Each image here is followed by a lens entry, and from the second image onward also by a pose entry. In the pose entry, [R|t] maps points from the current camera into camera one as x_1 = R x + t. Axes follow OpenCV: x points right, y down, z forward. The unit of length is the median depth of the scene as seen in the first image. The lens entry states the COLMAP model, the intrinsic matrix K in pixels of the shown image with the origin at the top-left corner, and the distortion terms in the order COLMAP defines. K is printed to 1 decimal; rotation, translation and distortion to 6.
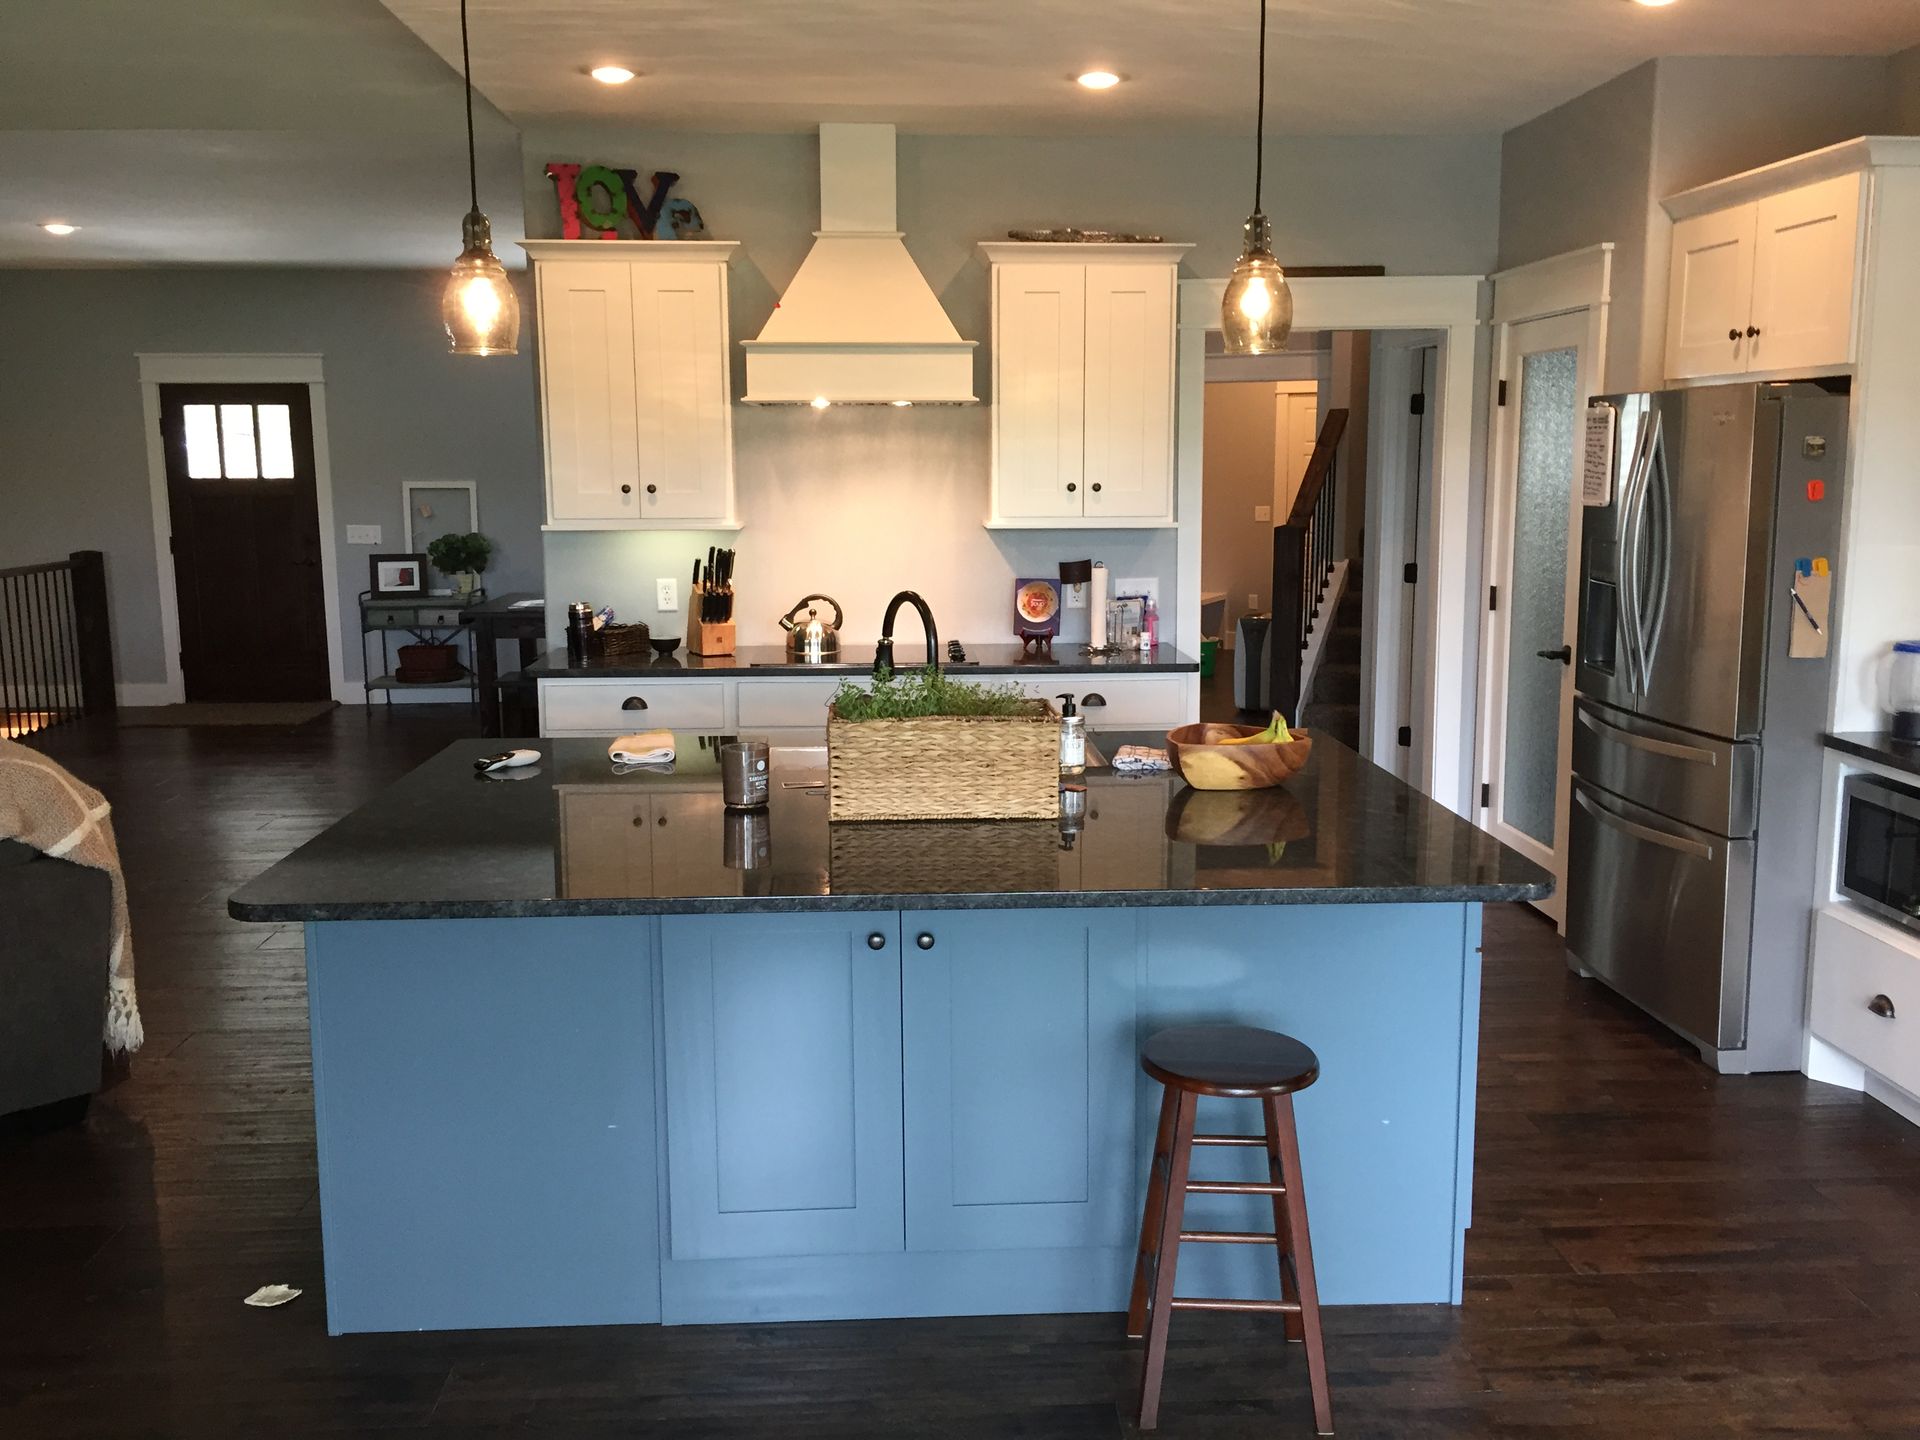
lens RADIAL K [[1650.5, 0, 960.0], [0, 1650.5, 720.0], [0, 0, 1]] dist [0.070652, -0.003528]
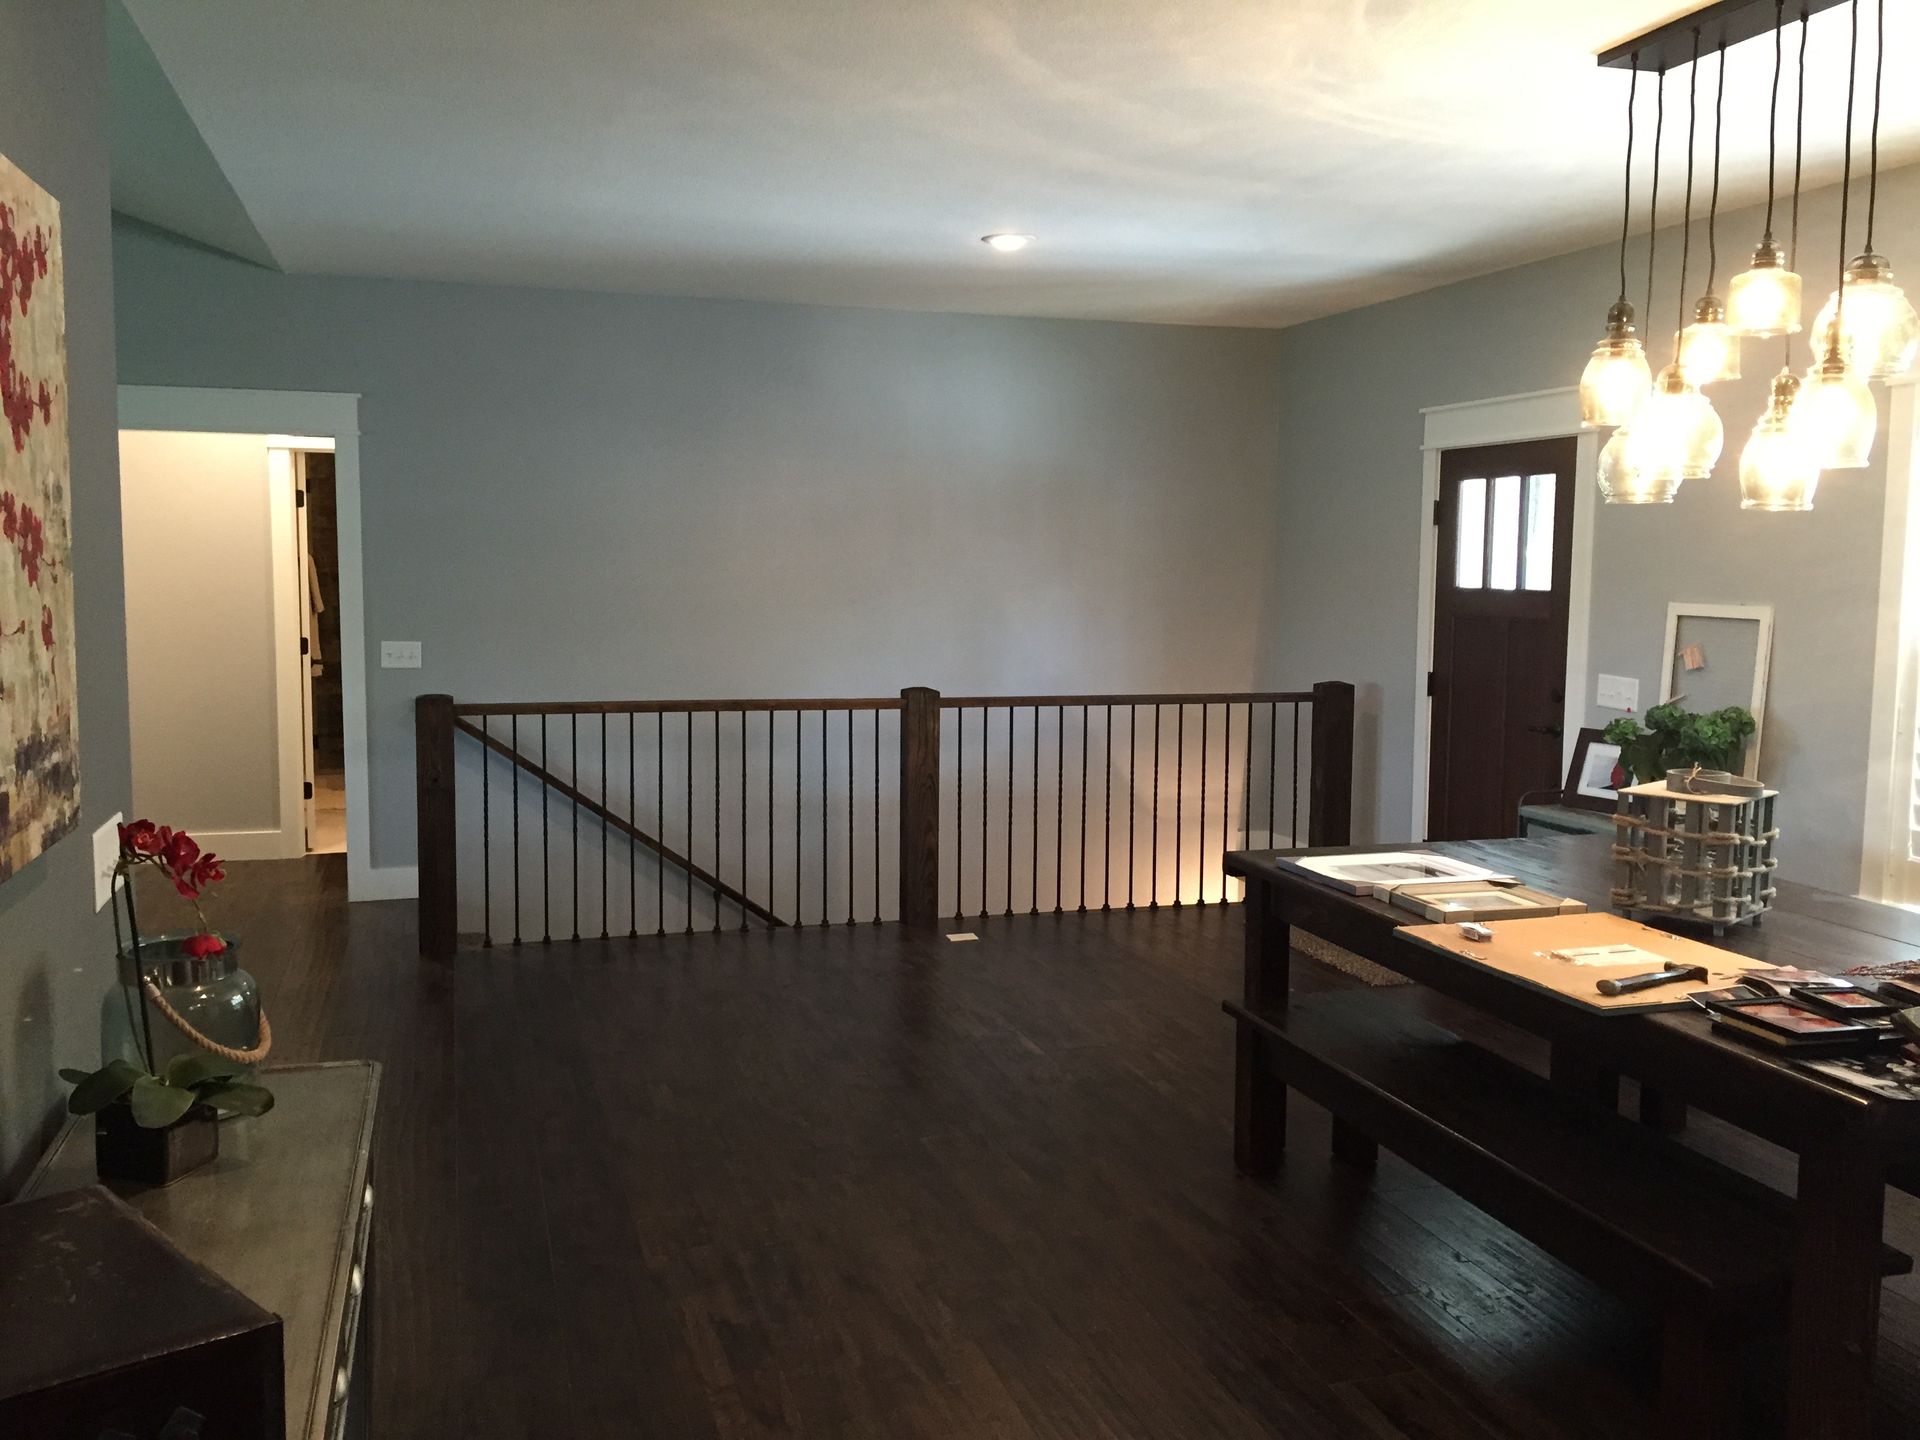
lens RADIAL K [[1650.5, 0, 960.0], [0, 1650.5, 720.0], [0, 0, 1]] dist [0.070652, -0.003528]
pose [[0.233208, 0.110450, -0.966134, 0.254239], [-0.166435, 0.983402, 0.072250, -0.186486], [0.958078, 0.143949, 0.247720, 1.137657]]
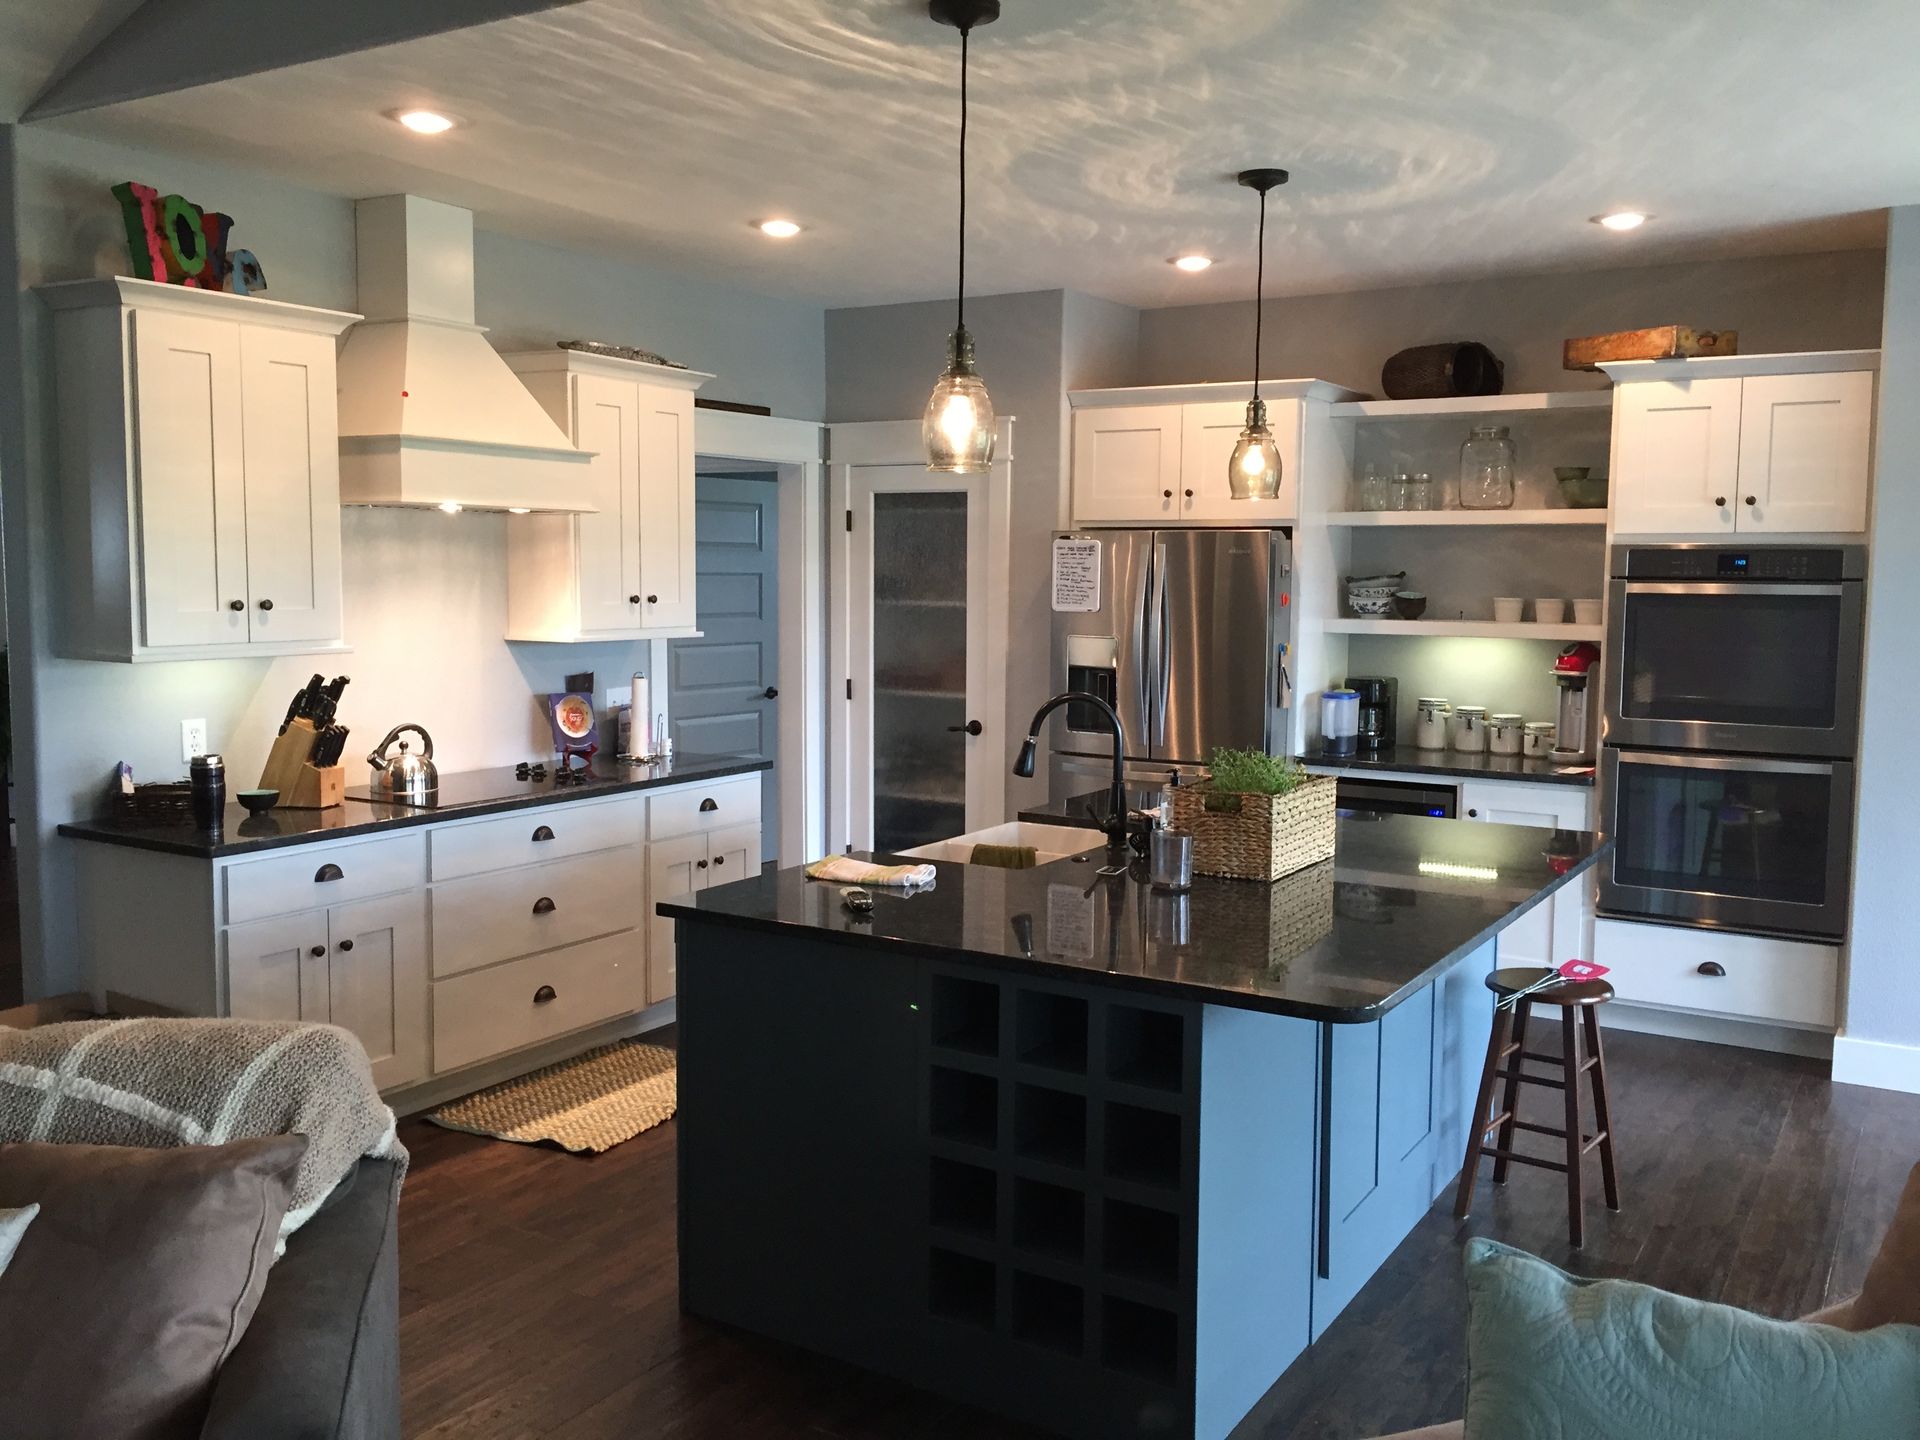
lens RADIAL K [[1650.5, 0, 960.0], [0, 1650.5, 720.0], [0, 0, 1]] dist [0.070652, -0.003528]
pose [[0.562104, -0.068900, 0.824192, -0.639378], [0.120306, 0.992736, 0.000941, -0.044163], [-0.818270, 0.098626, 0.566310, 0.271160]]
